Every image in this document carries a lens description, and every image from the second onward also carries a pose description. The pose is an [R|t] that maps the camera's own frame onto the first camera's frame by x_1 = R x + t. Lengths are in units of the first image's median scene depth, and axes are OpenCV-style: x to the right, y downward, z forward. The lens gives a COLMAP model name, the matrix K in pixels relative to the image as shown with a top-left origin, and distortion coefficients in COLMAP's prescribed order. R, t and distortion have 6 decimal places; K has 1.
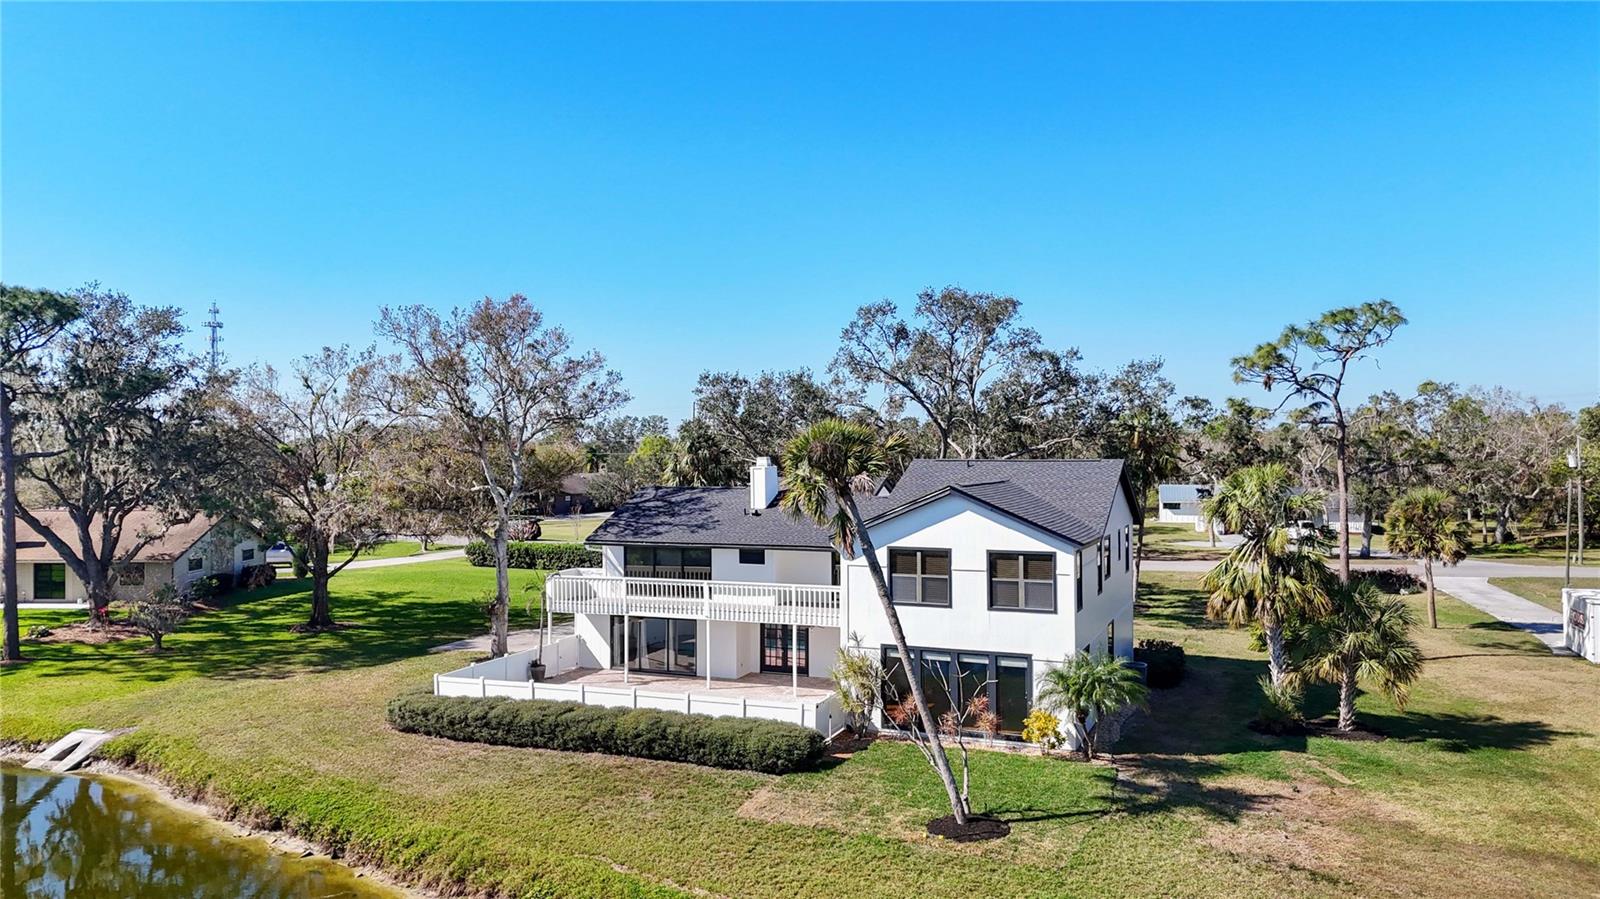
lens RADIAL K [[1183.3, 0, 800.0], [0, 1183.3, 449.5], [0, 0, 1]] dist [0.055479, -0.043925]
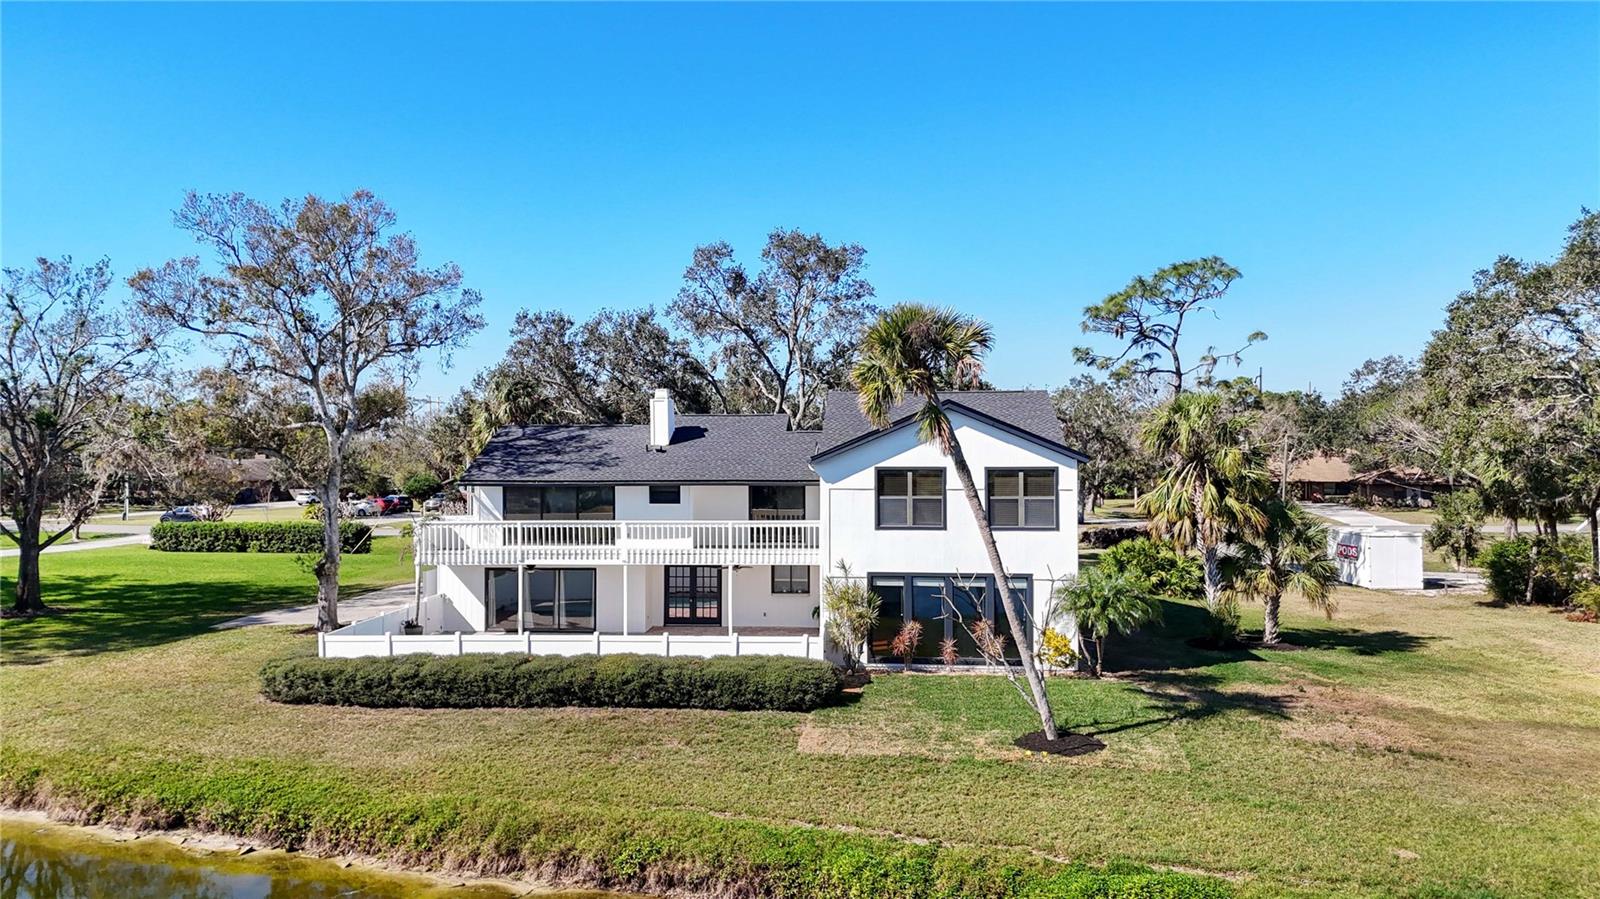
lens RADIAL K [[1178.2, 0, 800.0], [0, 1178.2, 449.5], [0, 0, 1]] dist [0.063235, -0.052688]
pose [[0.952211, 0.001969, 0.305434, -0.273146], [-0.000992, 0.999994, -0.003353, 0.074294], [-0.305439, 0.002890, 0.952207, 0.145230]]
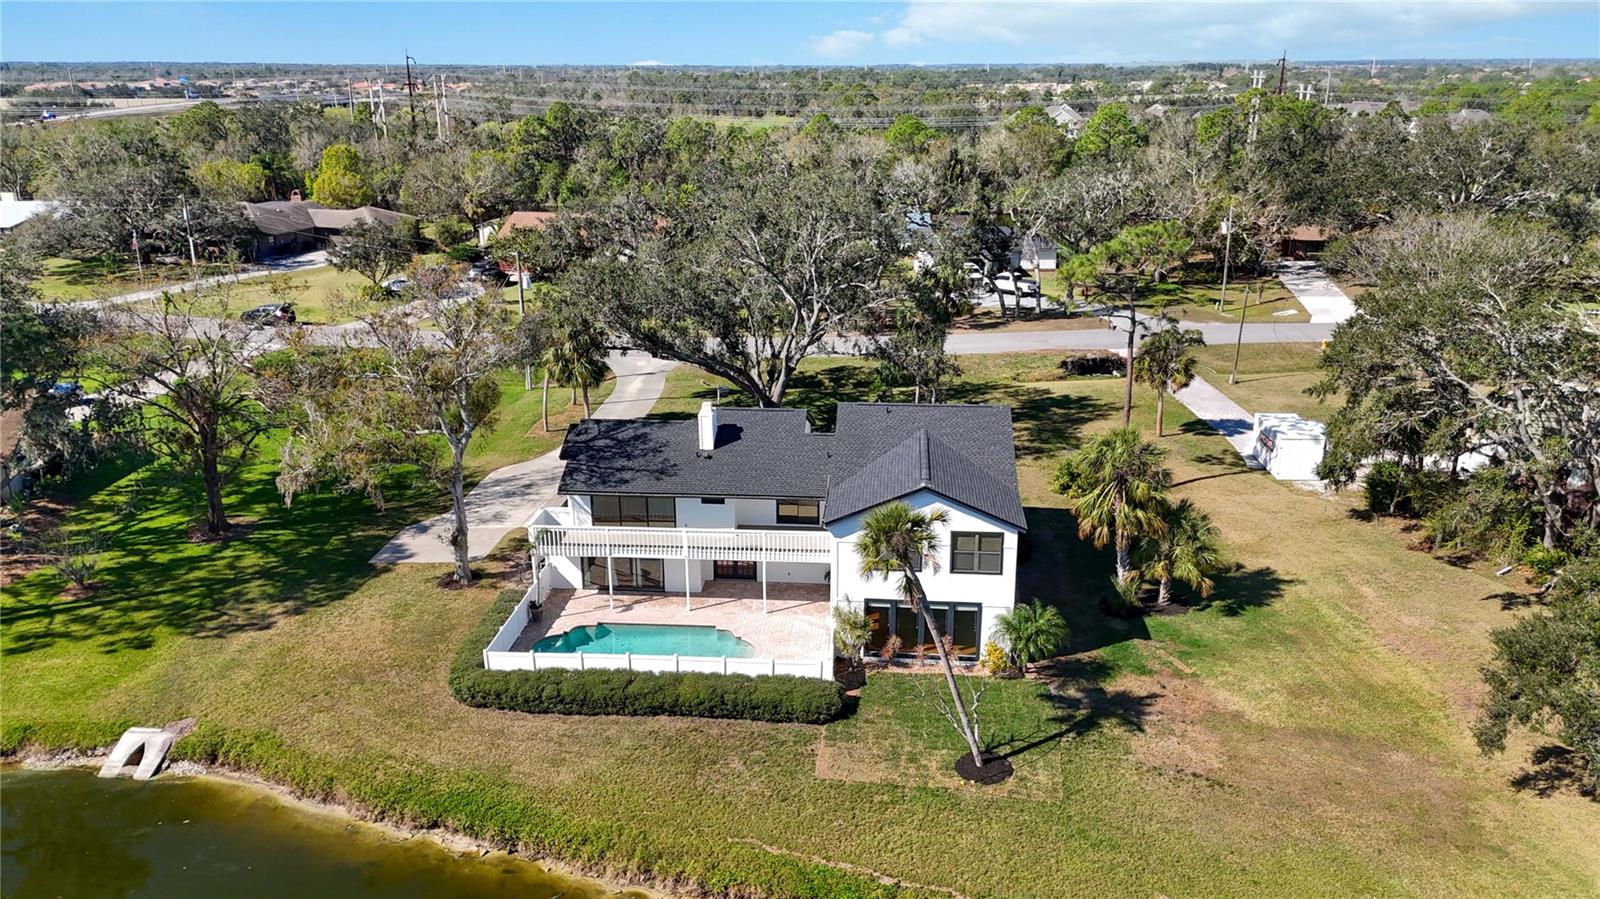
lens RADIAL K [[1178.2, 0, 800.0], [0, 1178.2, 449.5], [0, 0, 1]] dist [0.063235, -0.052688]
pose [[0.955031, -0.092733, 0.281631, -0.359684], [0.001956, 0.951784, 0.306761, -0.400550], [-0.296499, -0.292416, 0.909165, -0.105489]]
